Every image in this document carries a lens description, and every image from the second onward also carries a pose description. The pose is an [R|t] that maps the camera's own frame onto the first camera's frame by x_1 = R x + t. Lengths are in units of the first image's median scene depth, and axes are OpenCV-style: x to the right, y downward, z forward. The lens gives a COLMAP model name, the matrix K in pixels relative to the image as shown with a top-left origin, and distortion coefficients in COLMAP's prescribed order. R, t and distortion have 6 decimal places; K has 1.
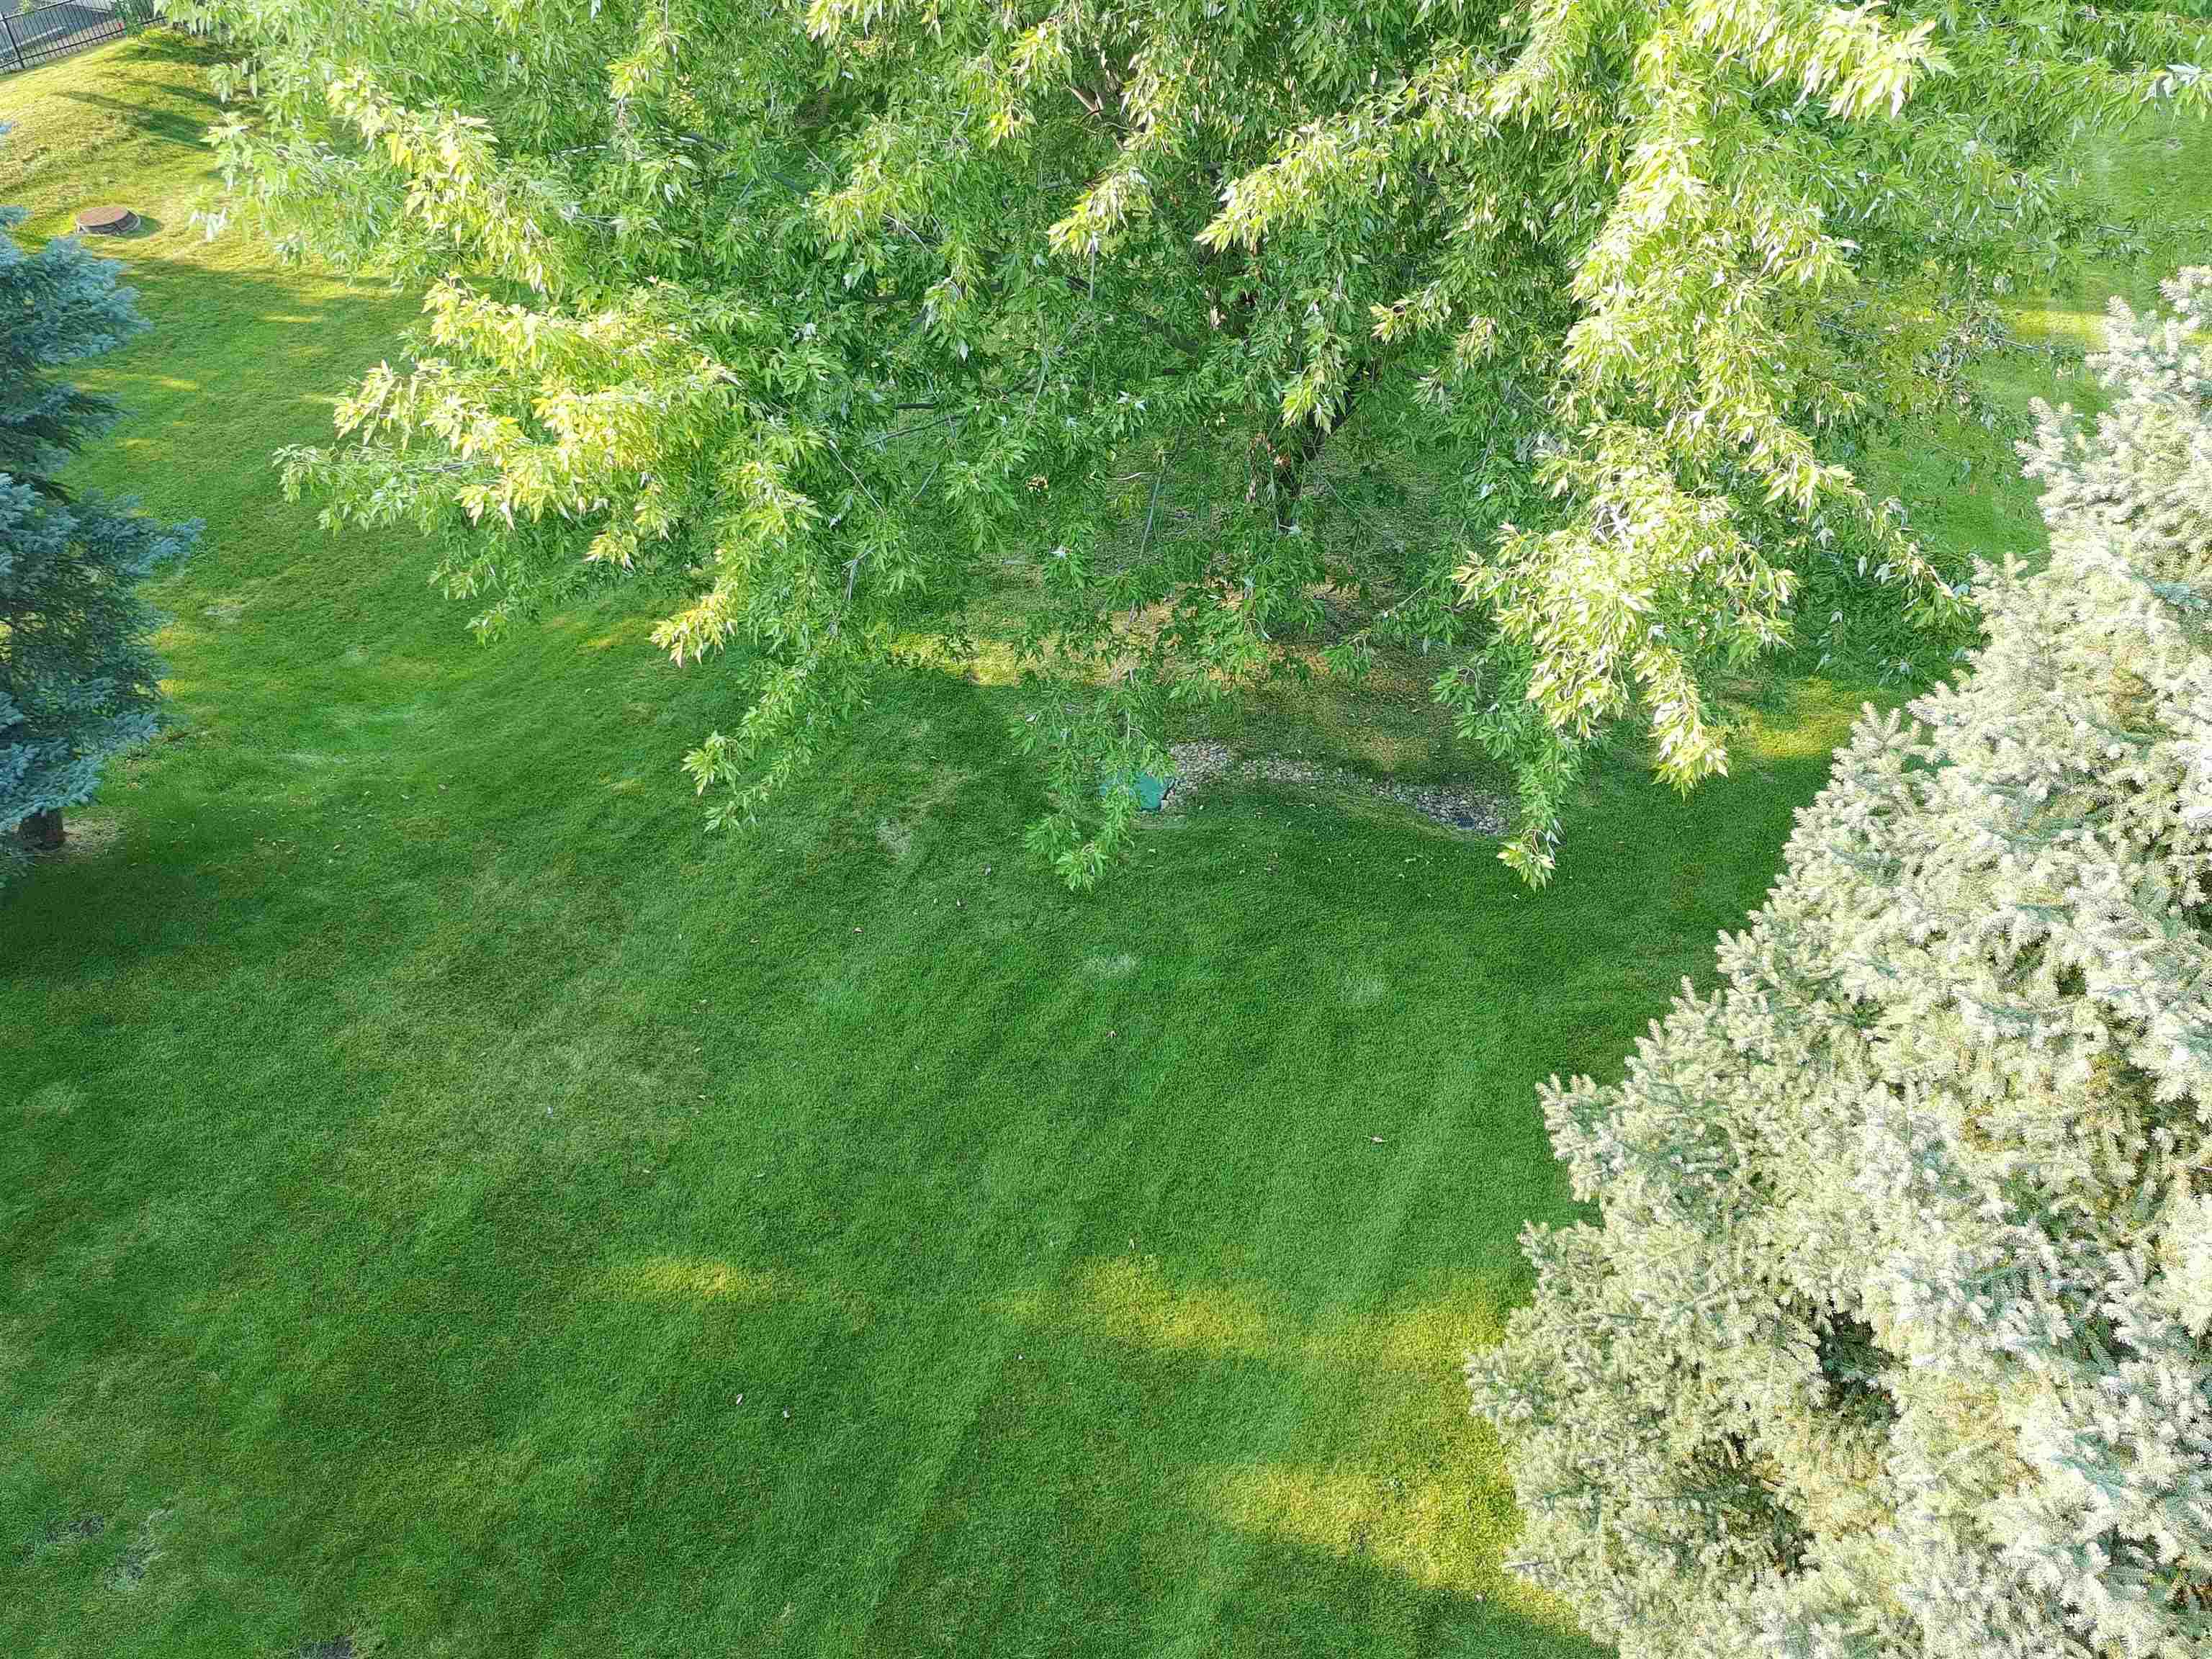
lens RADIAL K [[1601.4, 0, 1057.4], [0, 1601.4, 788.8], [0, 0, 1]] dist [0.066644, -0.073306]
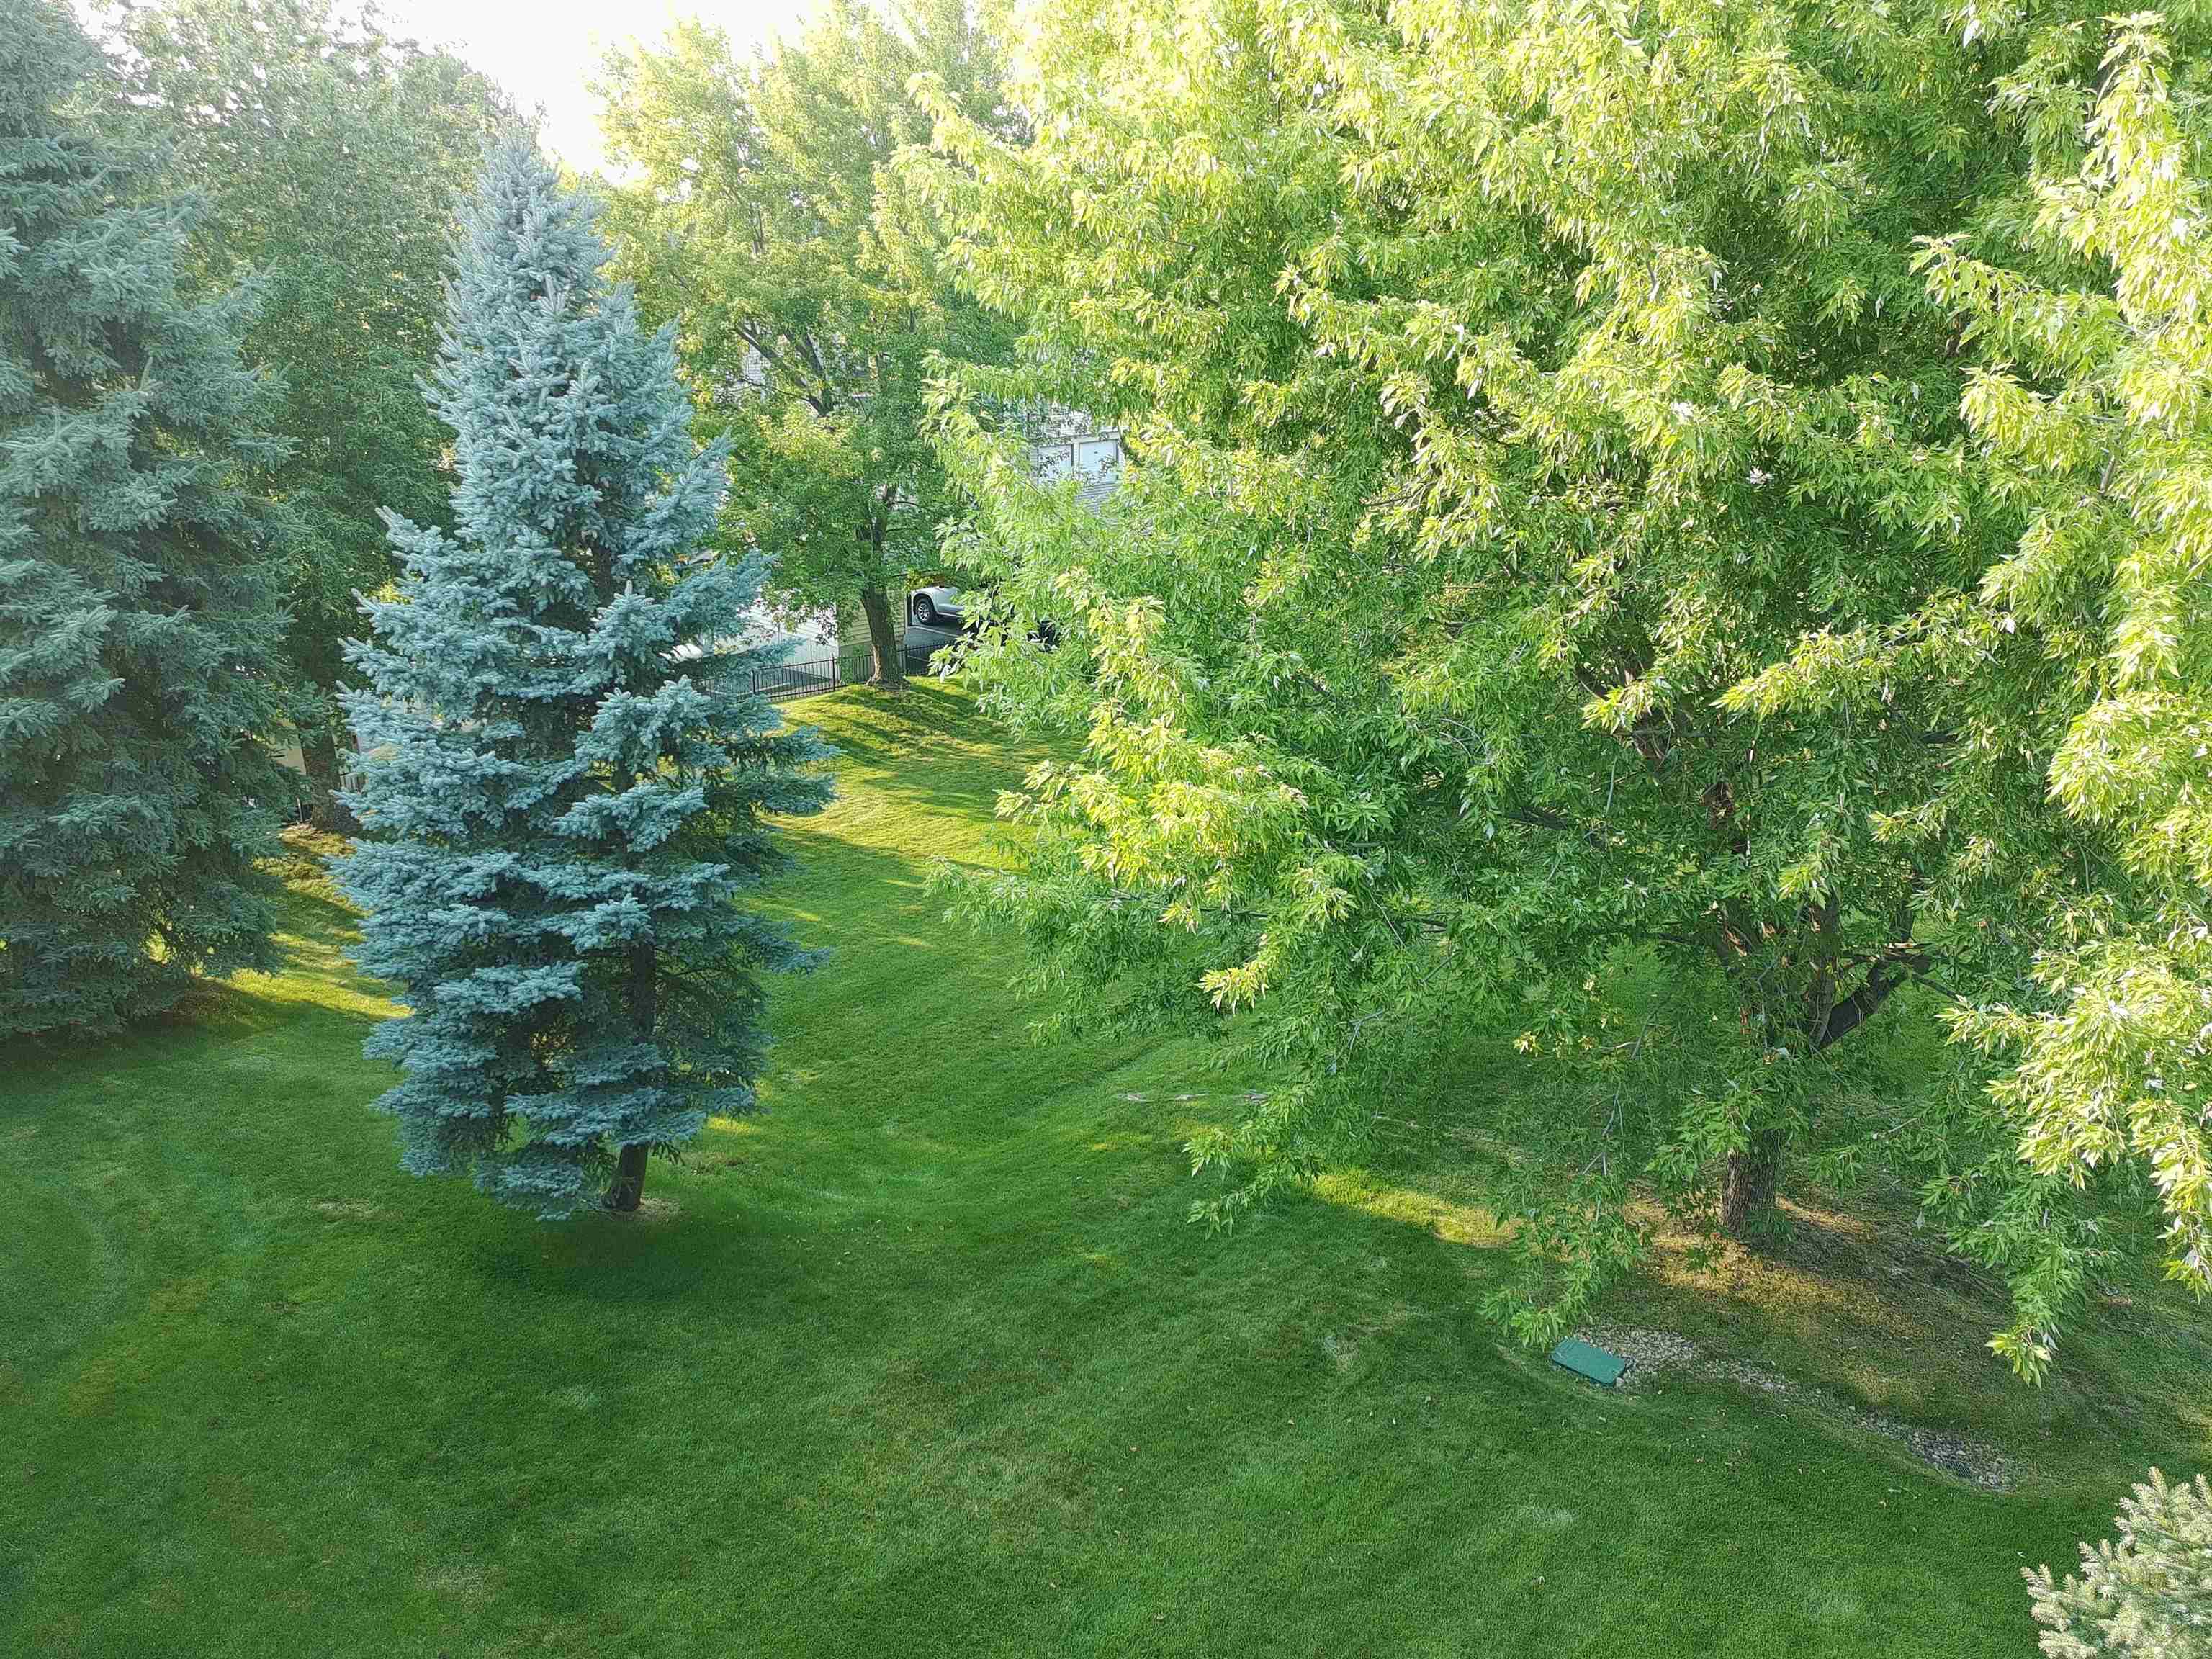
lens RADIAL K [[1549.6, 0, 1106.0], [0, 1549.6, 829.5], [0, 0, 1]] dist [0.051543, -0.056290]
pose [[0.951062, 0.122679, -0.283602, -0.002359], [-0.223146, 0.907556, -0.355735, 0.144511], [0.213744, 0.401611, 0.890518, -0.058917]]
